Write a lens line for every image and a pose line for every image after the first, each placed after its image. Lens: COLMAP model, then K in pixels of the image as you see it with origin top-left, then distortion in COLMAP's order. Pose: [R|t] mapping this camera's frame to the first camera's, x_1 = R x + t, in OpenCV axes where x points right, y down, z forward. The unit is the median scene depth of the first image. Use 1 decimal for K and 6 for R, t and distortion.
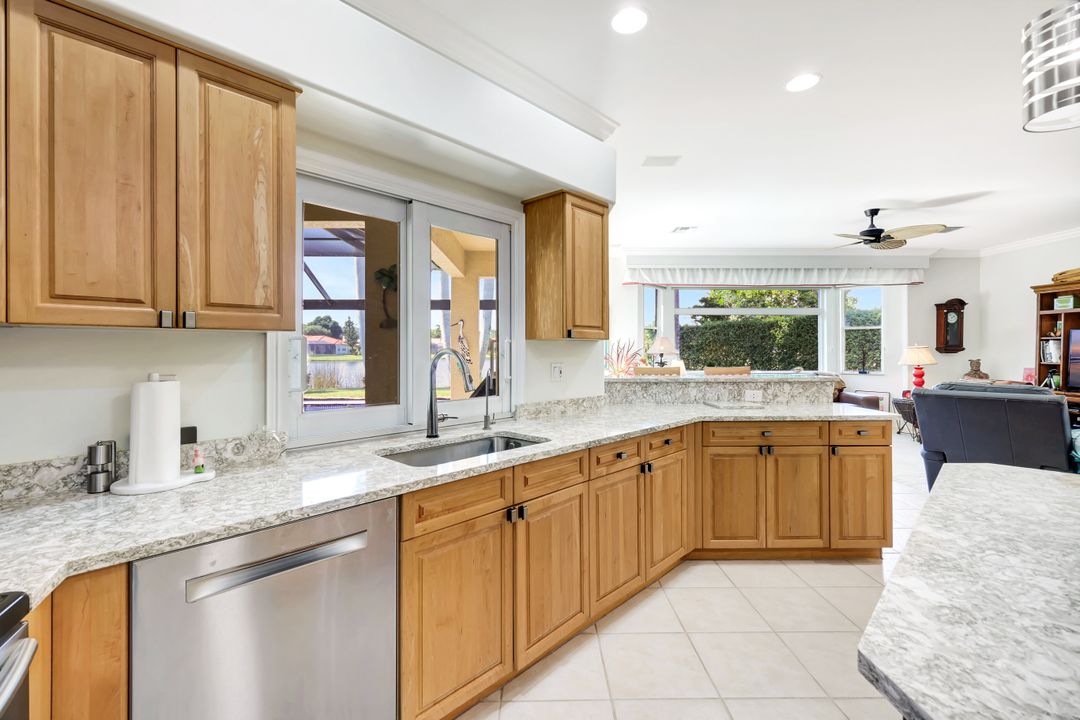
lens RADIAL K [[471.6, 0, 537.7], [0, 471.6, 349.9], [0, 0, 1]] dist [0.002168, 0.000372]
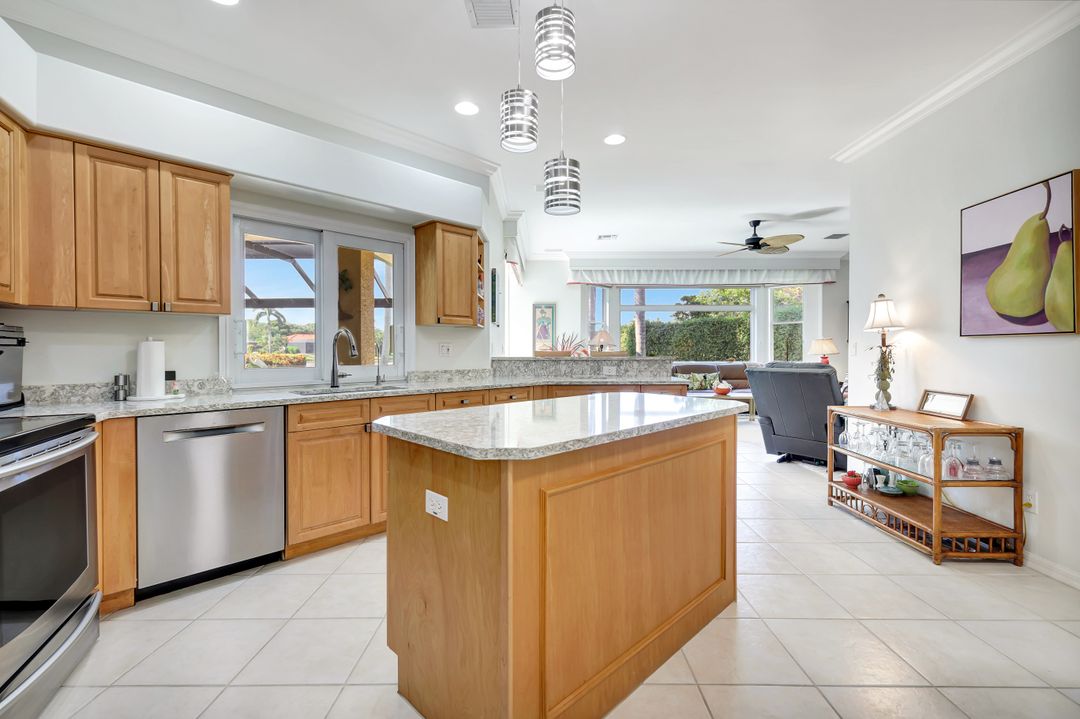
lens RADIAL K [[478.0, 0, 539.6], [0, 478.0, 355.3], [0, 0, 1]] dist [0.003097, 0.000826]
pose [[0.999827, 0.000717, -0.018567, 0.348546], [-0.000490, 0.999925, 0.012258, 0.046553], [0.018574, -0.012247, 0.999752, -0.393634]]
